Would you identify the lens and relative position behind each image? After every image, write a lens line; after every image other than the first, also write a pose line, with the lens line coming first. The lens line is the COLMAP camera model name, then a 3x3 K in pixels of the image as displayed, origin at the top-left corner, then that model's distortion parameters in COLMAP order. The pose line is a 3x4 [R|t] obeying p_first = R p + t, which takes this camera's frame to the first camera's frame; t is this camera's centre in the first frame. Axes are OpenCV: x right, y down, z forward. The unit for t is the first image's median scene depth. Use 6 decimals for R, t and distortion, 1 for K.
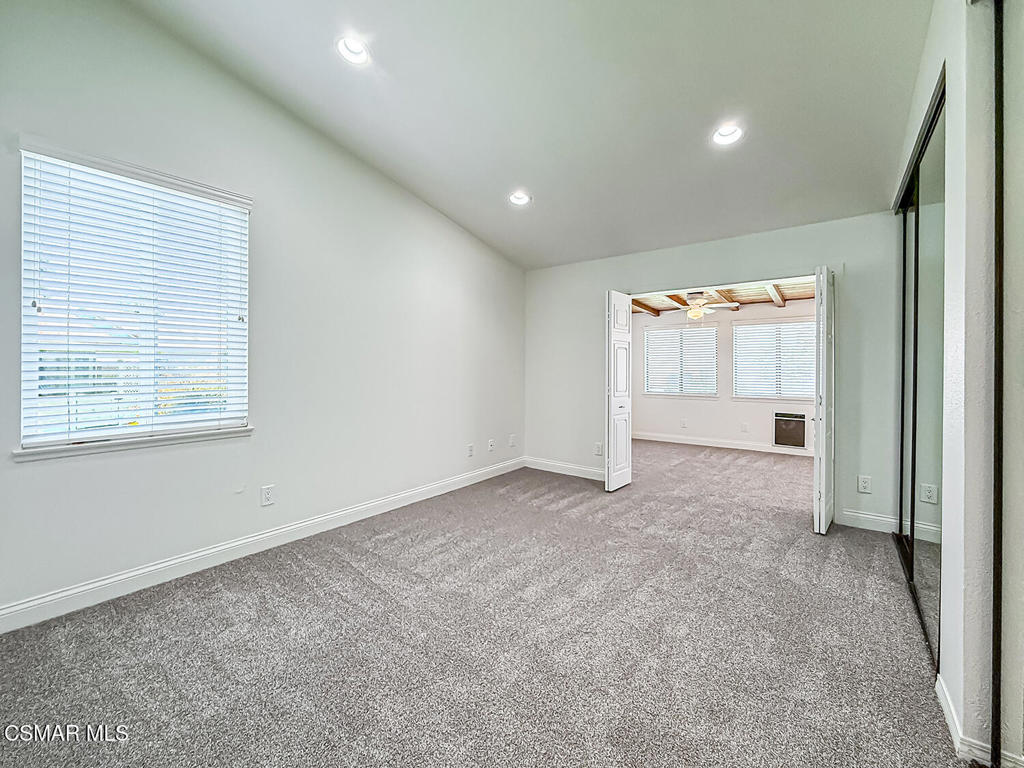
lens RADIAL K [[417.2, 0, 510.0], [0, 417.2, 371.7], [0, 0, 1]] dist [-0.000180, -0.000044]
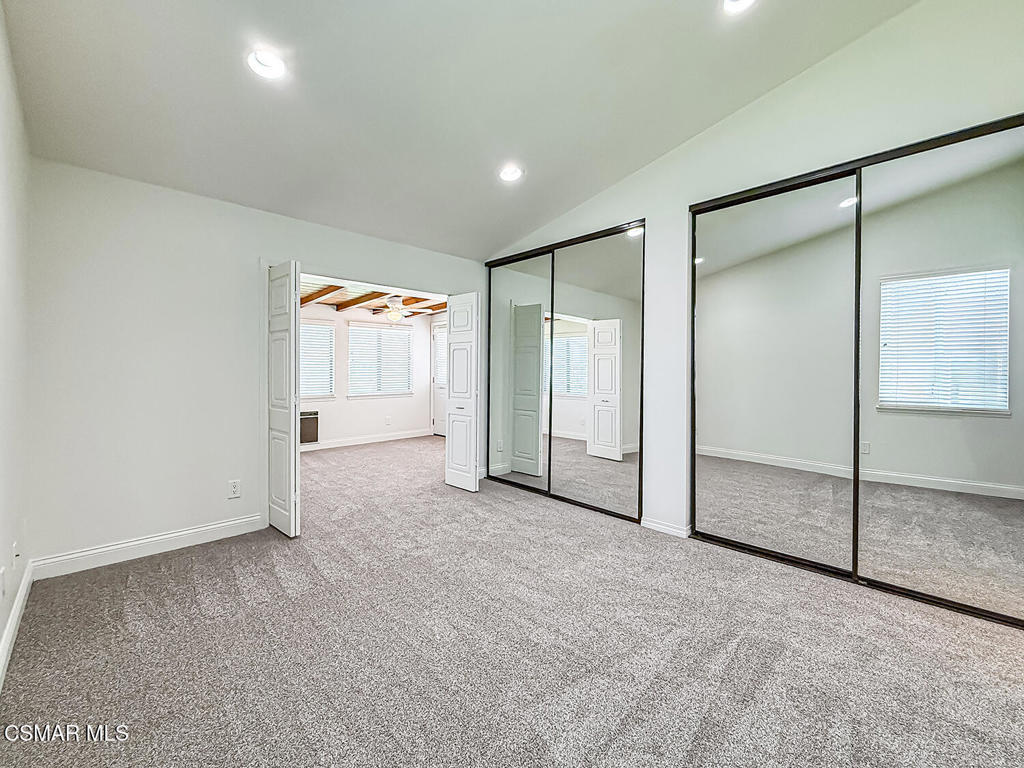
lens RADIAL K [[430.9, 0, 515.2], [0, 430.9, 371.8], [0, 0, 1]] dist [0.000109, 0.000056]
pose [[0.125705, -0.009291, 0.992024, -0.523216], [0.002729, 0.999956, 0.009019, -0.009413], [-0.992064, 0.001573, 0.125725, 0.593570]]
